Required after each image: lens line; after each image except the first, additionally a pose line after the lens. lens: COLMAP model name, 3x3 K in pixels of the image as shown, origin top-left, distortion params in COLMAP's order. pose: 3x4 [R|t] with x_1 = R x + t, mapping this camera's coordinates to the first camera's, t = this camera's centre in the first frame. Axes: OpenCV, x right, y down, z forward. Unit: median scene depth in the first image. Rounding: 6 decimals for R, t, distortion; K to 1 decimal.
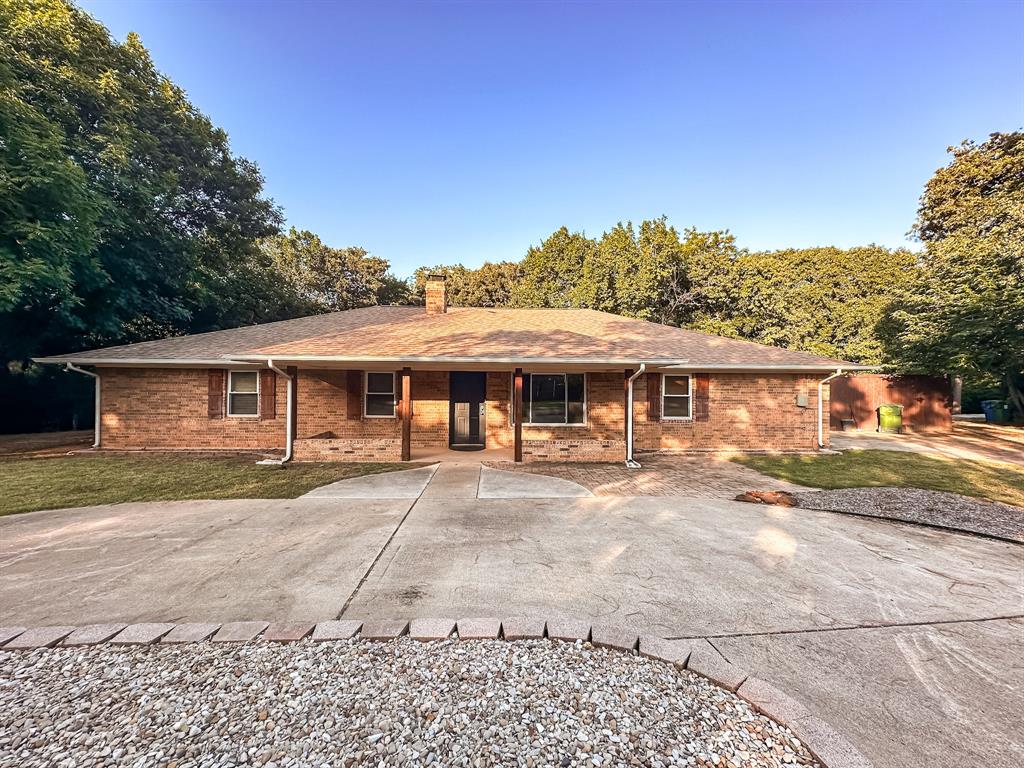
lens RADIAL K [[411.0, 0, 513.5], [0, 411.0, 390.7], [0, 0, 1]] dist [-0.013140, 0.000394]
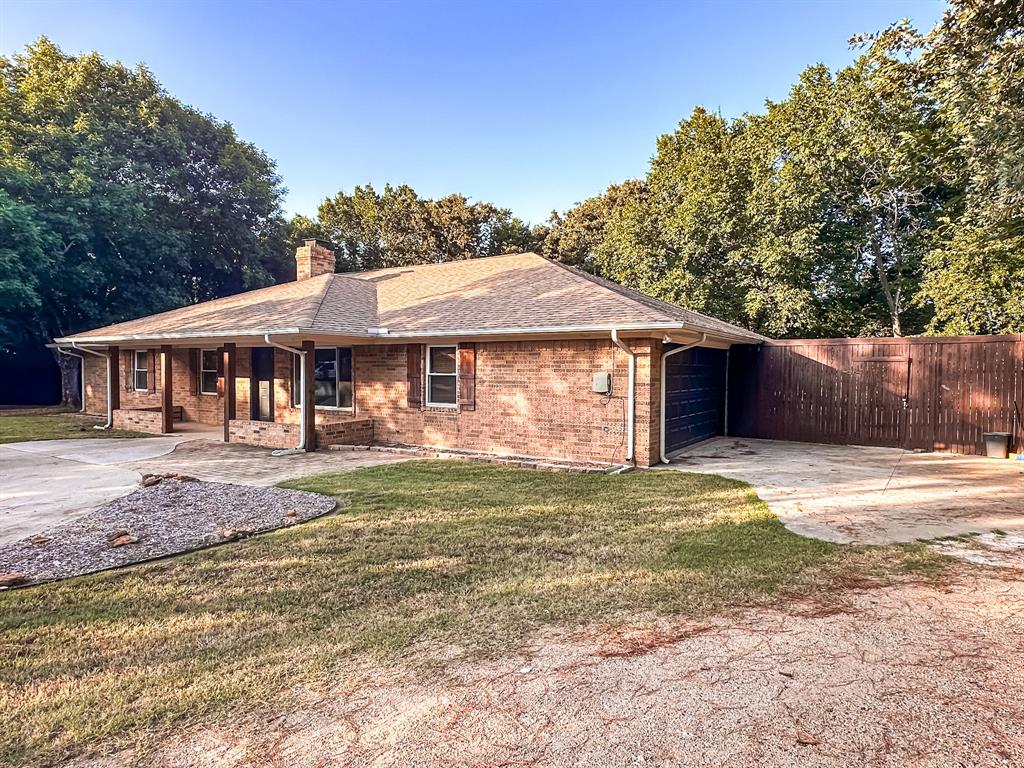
lens RADIAL K [[608.8, 0, 511.2], [0, 608.8, 379.7], [0, 0, 1]] dist [0.007814, -0.000355]
pose [[0.816674, 0.008919, -0.577031, 1.122436], [-0.002253, 0.999922, 0.012267, 0.008446], [0.577095, -0.008718, 0.816630, 0.188320]]
